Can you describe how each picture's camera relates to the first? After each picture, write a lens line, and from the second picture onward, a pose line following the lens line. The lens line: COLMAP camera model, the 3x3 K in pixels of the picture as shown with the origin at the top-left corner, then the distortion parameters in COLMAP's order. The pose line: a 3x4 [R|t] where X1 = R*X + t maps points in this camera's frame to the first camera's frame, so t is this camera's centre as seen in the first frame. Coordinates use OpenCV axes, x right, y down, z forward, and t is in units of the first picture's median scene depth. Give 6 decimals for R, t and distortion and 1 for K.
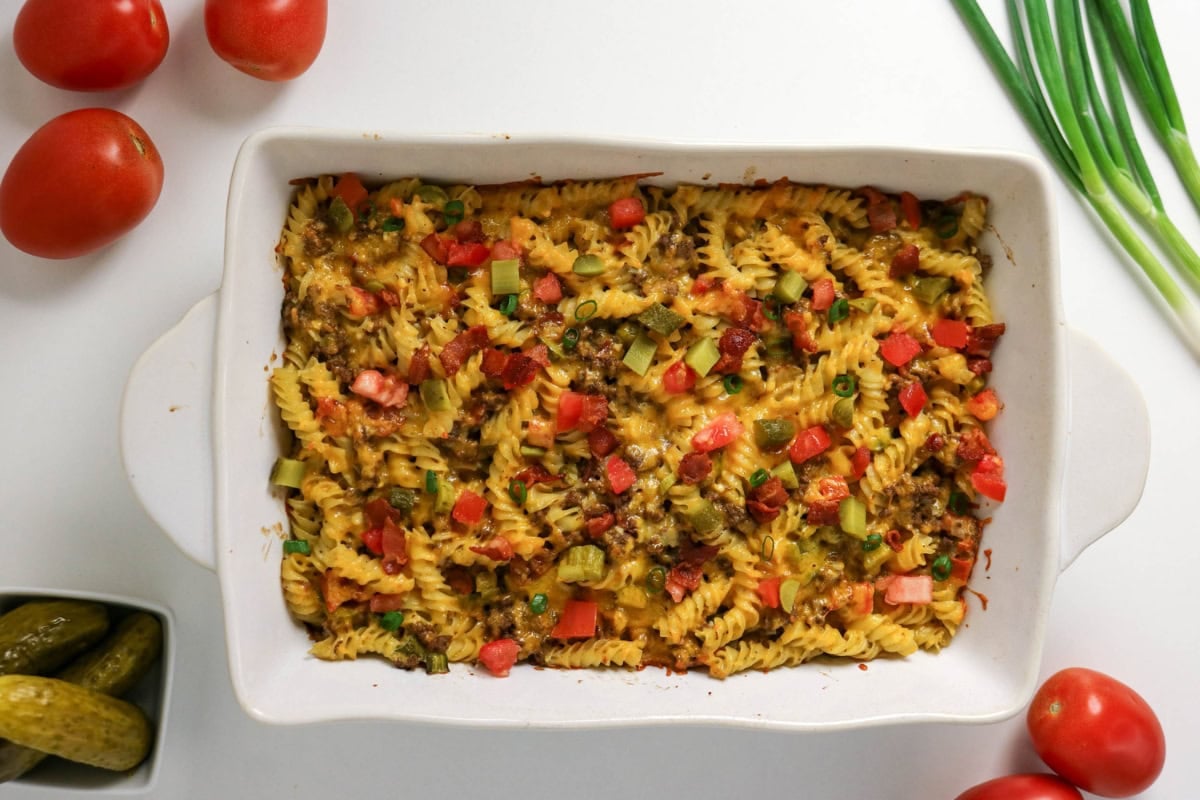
lens RADIAL K [[1545.9, 0, 600.0], [0, 1545.9, 400.0], [0, 0, 1]] dist [-0.029997, 0.020080]
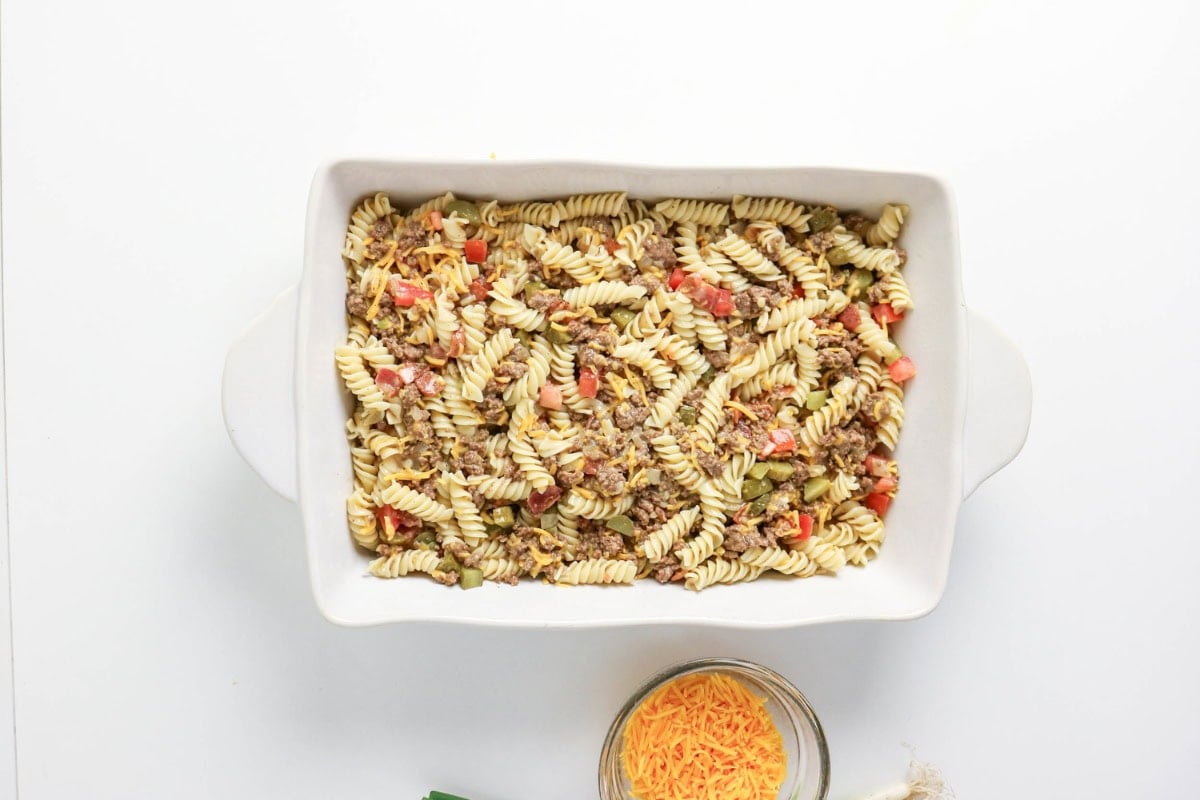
lens RADIAL K [[1545.9, 0, 600.0], [0, 1545.9, 400.0], [0, 0, 1]] dist [-0.029997, 0.020080]
pose [[0.999242, -0.002865, -0.038823, 0.051405], [0.003554, 0.999837, 0.017706, 0.002405], [0.038766, -0.017830, 0.999089, -0.265702]]
